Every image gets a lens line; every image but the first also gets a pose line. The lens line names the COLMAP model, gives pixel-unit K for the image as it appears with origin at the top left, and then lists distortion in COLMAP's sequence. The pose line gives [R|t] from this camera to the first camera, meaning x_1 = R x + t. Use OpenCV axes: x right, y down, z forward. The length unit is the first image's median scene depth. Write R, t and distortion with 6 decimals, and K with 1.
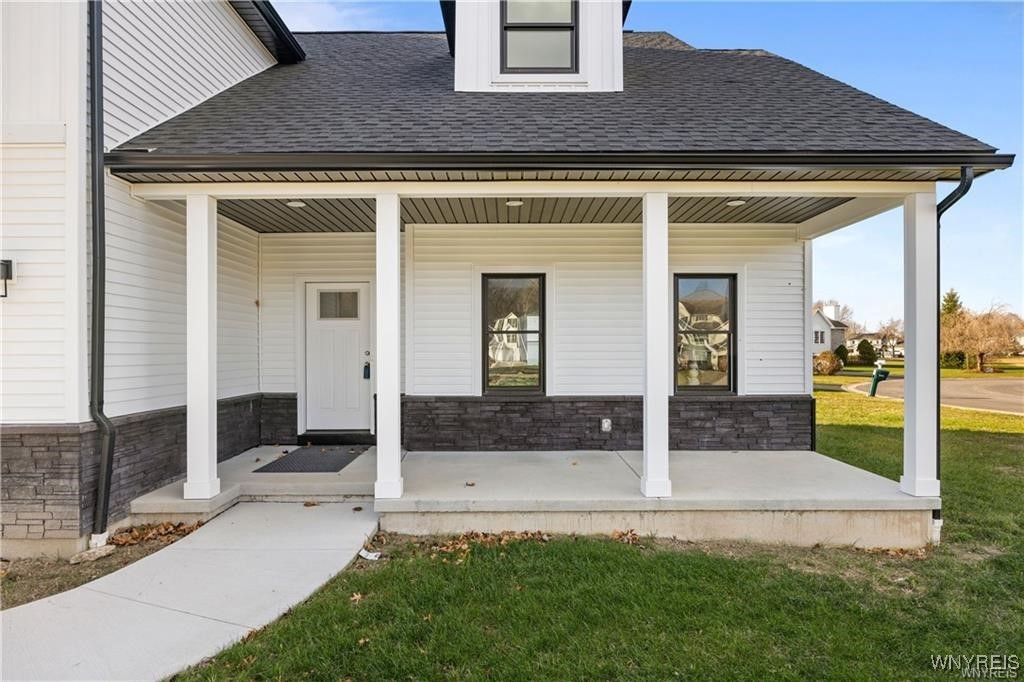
lens RADIAL K [[602.1, 0, 512.0], [0, 602.1, 341.0], [0, 0, 1]] dist [0.041638, -0.000028]
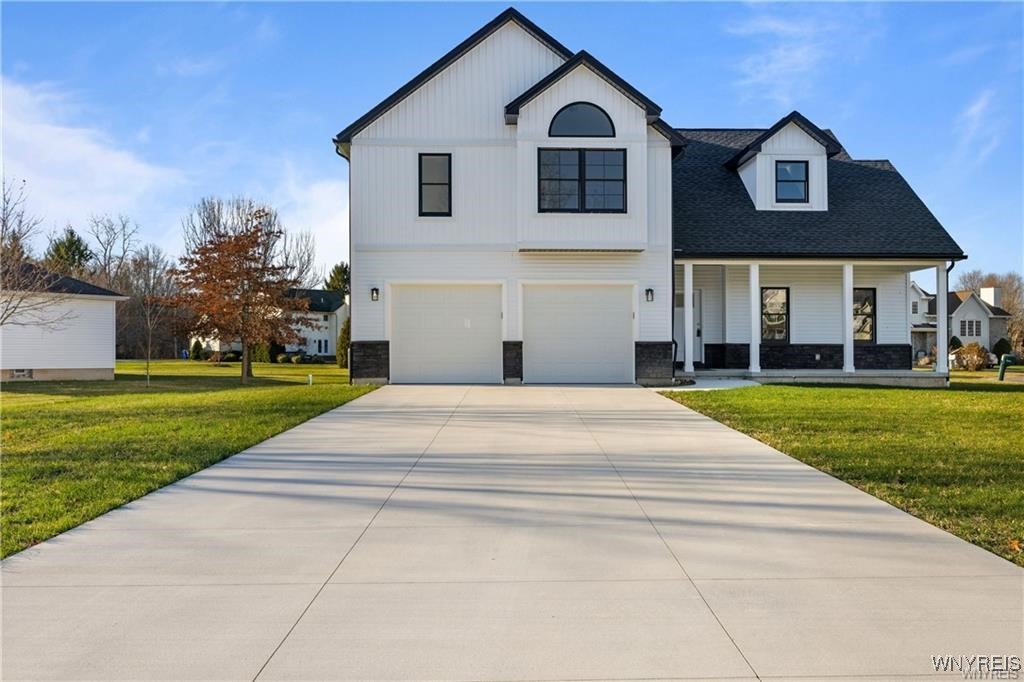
lens RADIAL K [[1006.0, 0, 512.0], [0, 1006.0, 341.0], [0, 0, 1]] dist [0.005994, 0.003597]
pose [[0.999832, 0.000032, 0.018336, -1.017743], [-0.000066, 0.999998, 0.001838, 0.074528], [-0.018336, -0.001839, 0.999830, -2.626615]]
